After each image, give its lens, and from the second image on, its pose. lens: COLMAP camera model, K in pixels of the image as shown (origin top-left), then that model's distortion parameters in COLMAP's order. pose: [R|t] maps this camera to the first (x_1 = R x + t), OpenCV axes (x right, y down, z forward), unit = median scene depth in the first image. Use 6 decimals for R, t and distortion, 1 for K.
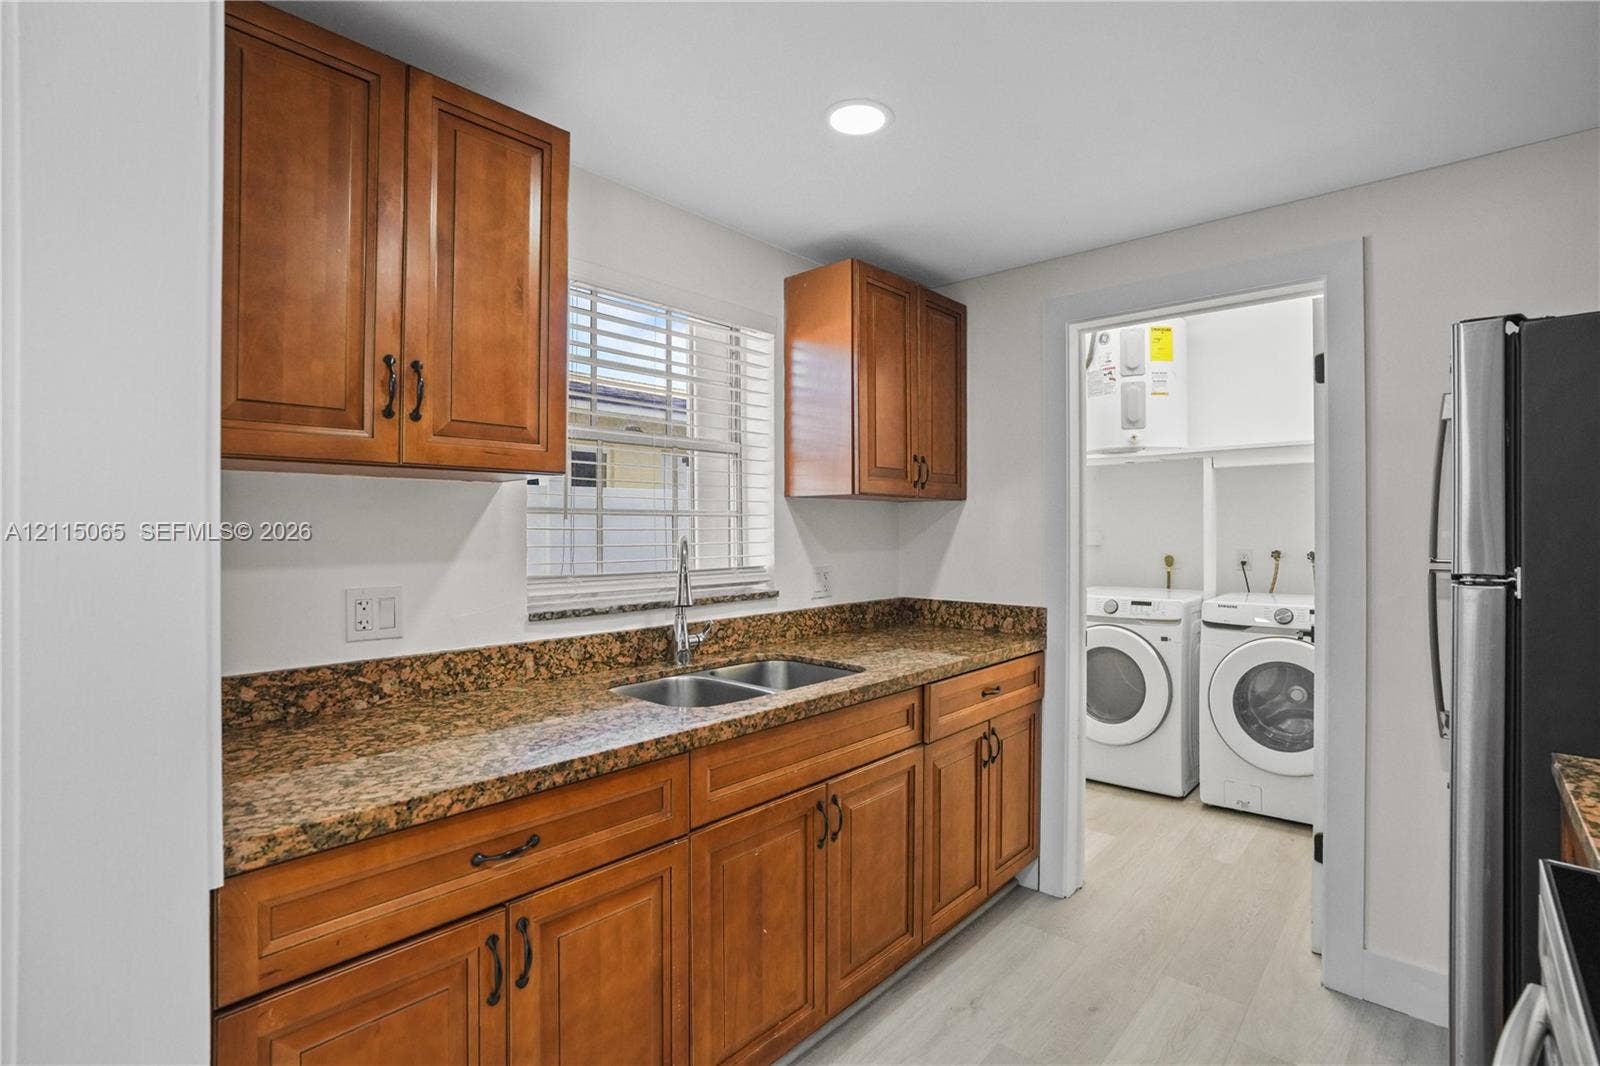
lens RADIAL K [[757.3, 0, 799.0], [0, 757.3, 541.1], [0, 0, 1]] dist [-0.017386, 0.000840]
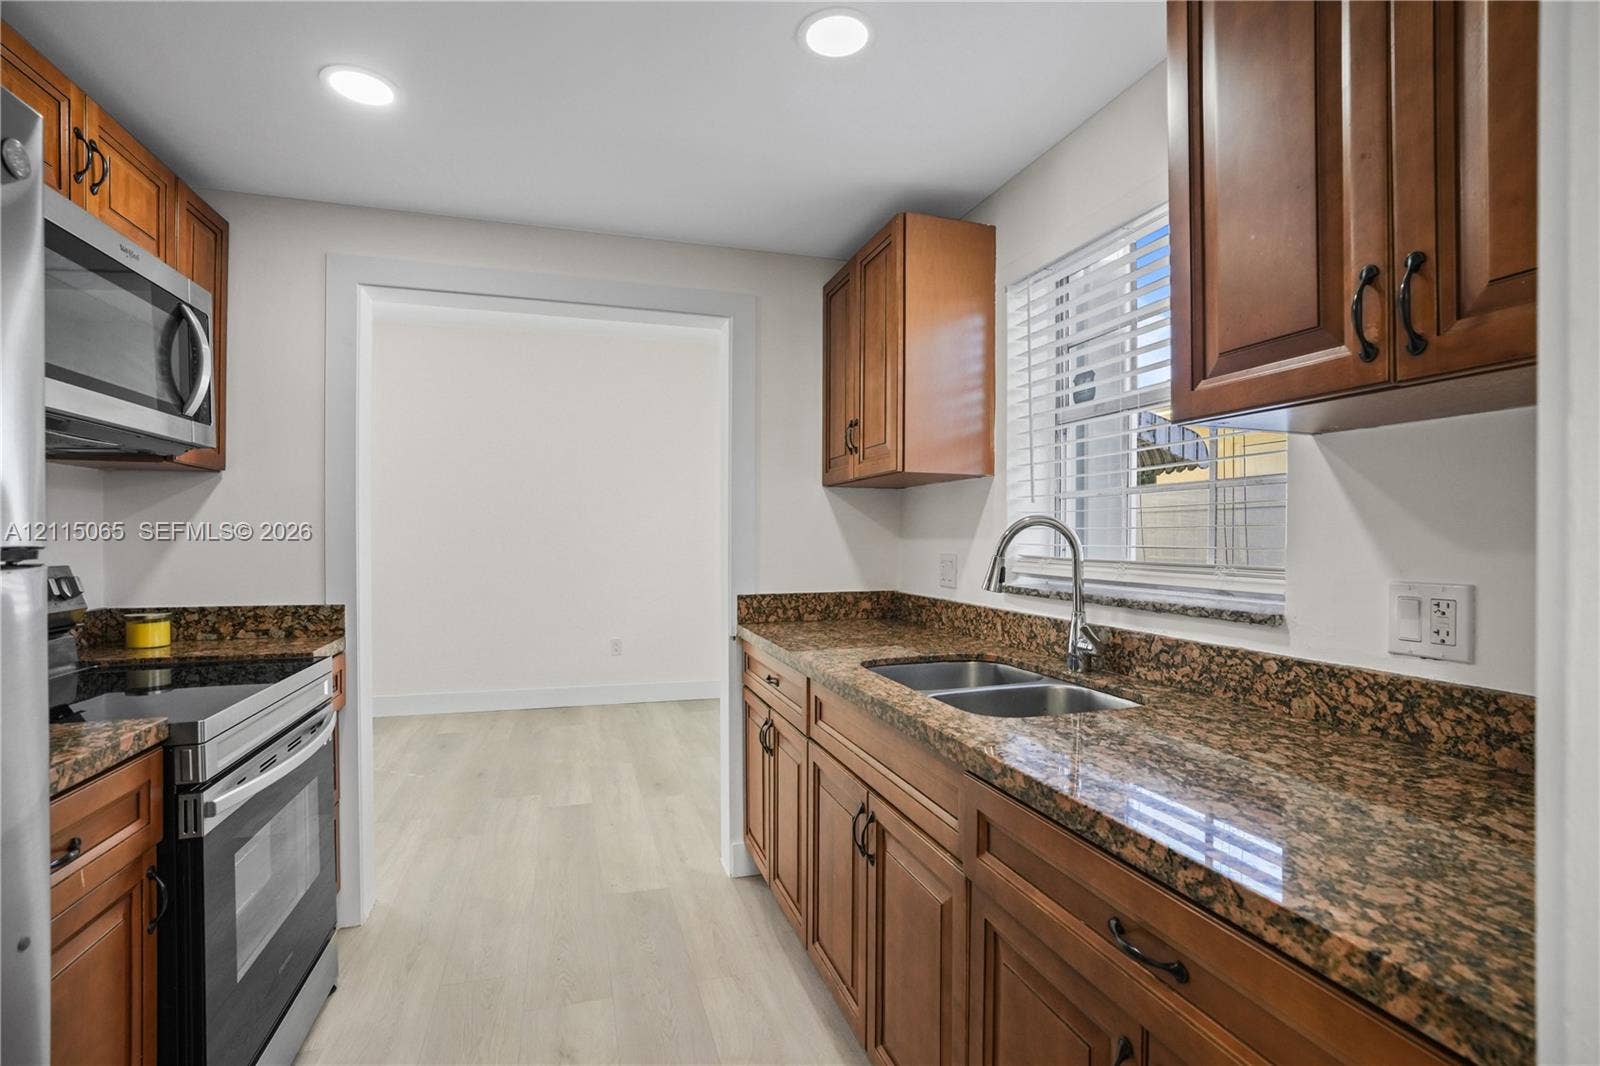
lens RADIAL K [[740.2, 0, 809.2], [0, 740.2, 536.4], [0, 0, 1]] dist [-0.064912, 0.031774]
pose [[-0.506539, -0.002936, -0.862212, 0.633072], [-0.016382, 0.999846, 0.006220, 0.014755], [0.862062, 0.017275, -0.506509, 1.072480]]
